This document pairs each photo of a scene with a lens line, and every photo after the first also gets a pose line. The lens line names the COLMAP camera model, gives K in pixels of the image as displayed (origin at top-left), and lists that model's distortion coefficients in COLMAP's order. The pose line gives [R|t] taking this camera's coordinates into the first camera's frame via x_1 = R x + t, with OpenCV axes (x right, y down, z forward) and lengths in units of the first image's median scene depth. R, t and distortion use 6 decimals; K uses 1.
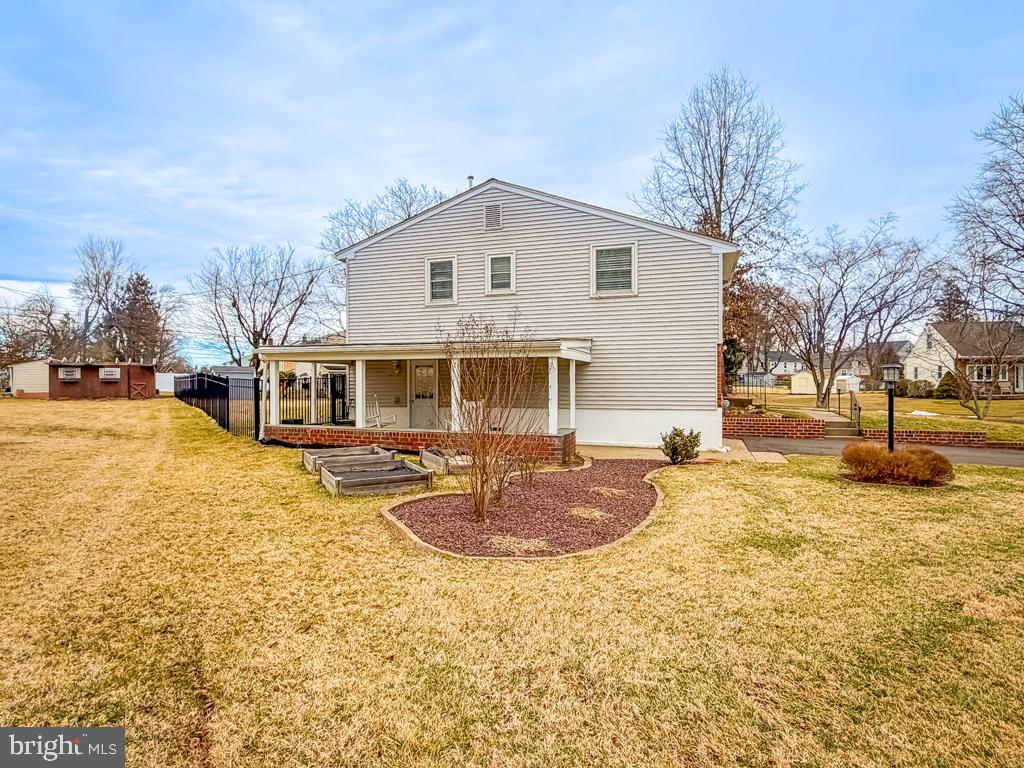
lens RADIAL K [[559.4, 0, 512.5], [0, 559.4, 385.6], [0, 0, 1]] dist [0.000663, -0.000548]
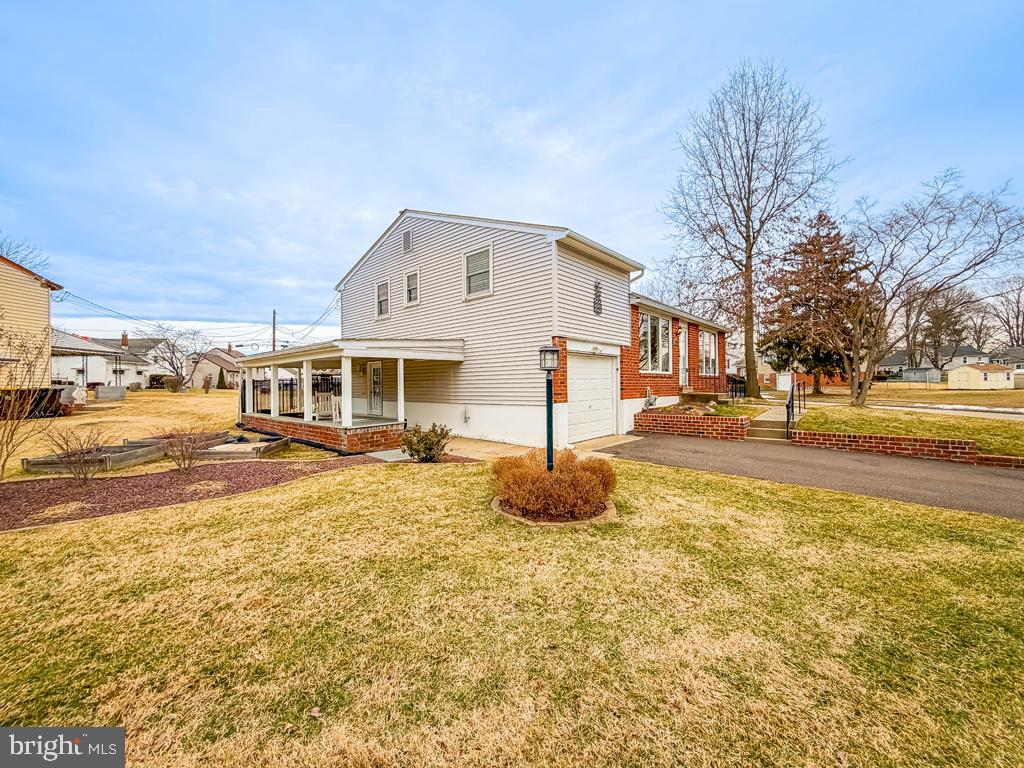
lens RADIAL K [[415.1, 0, 512.0], [0, 415.1, 381.4], [0, 0, 1]] dist [0.001286, -0.000462]
pose [[0.913151, -0.015402, -0.407330, 0.530918], [0.009592, 0.999821, -0.016303, 0.011813], [0.407508, 0.010980, 0.913136, 0.293771]]
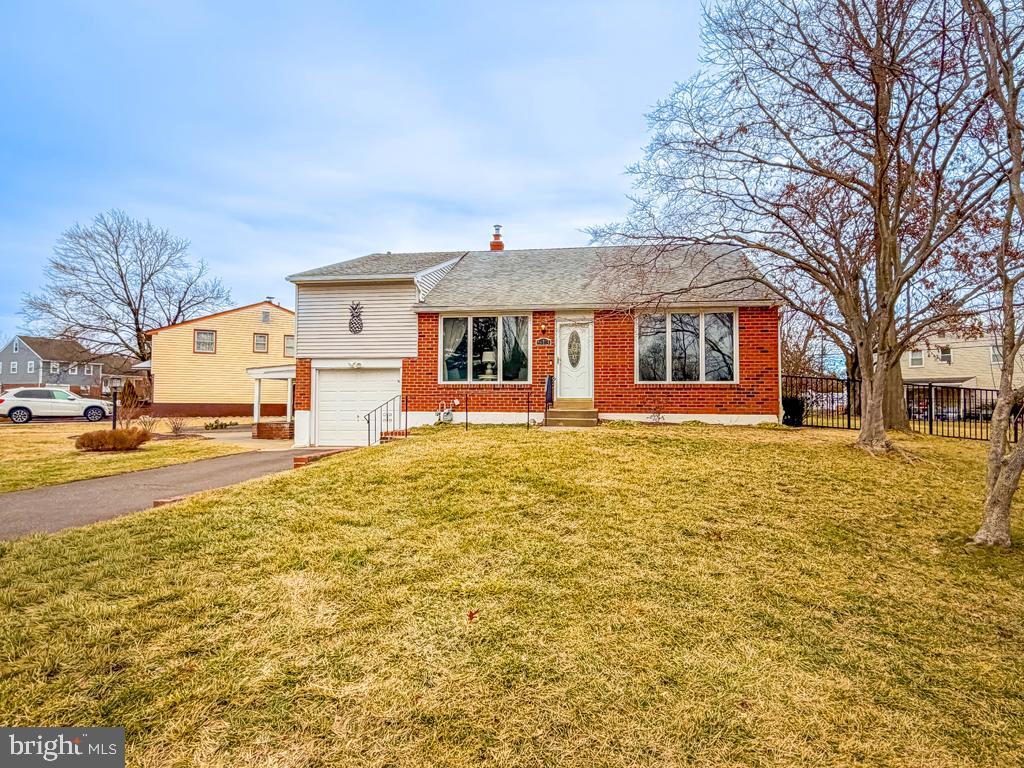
lens RADIAL K [[576.4, 0, 512.0], [0, 576.4, 386.7], [0, 0, 1]] dist [-0.004597, 0.000327]
pose [[0.166718, -0.031328, -0.985507, 1.522300], [-0.009967, 0.999391, -0.033455, 0.022986], [0.985954, 0.015401, 0.166304, 1.130810]]
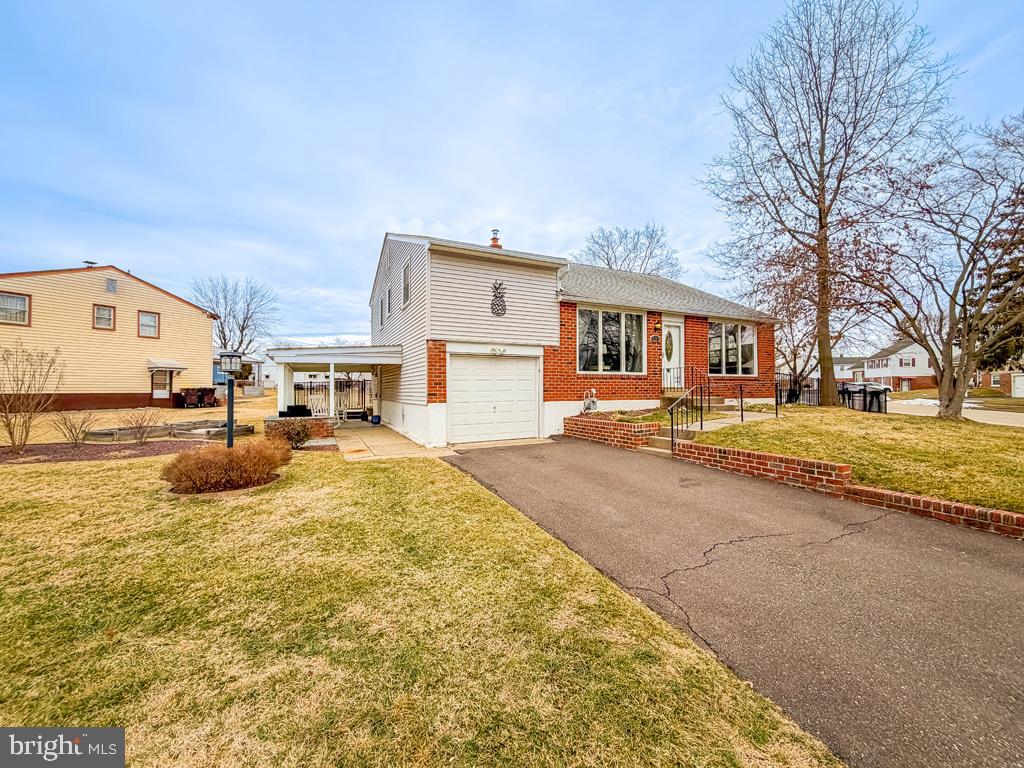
lens RADIAL K [[415.1, 0, 509.3], [0, 415.1, 380.8], [0, 0, 1]] dist [0.001286, -0.000462]
pose [[0.694020, -0.019978, -0.719679, 0.905092], [0.001009, 0.999641, -0.026776, 0.017515], [0.719955, 0.017857, 0.693791, 0.529872]]
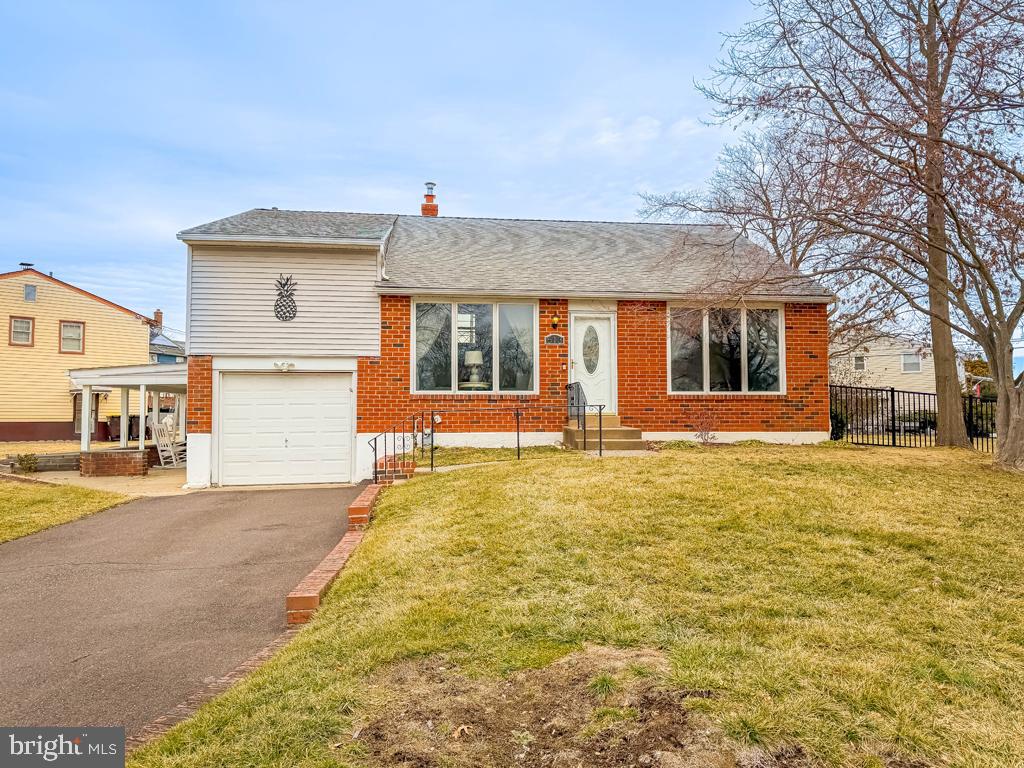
lens RADIAL K [[721.5, 0, 520.1], [0, 721.5, 392.5], [0, 0, 1]] dist [0.007037, -0.004417]
pose [[0.436696, -0.037356, -0.898833, 1.375331], [-0.000929, 0.999118, -0.041975, 0.021717], [0.899609, 0.019165, 0.436276, 0.878875]]
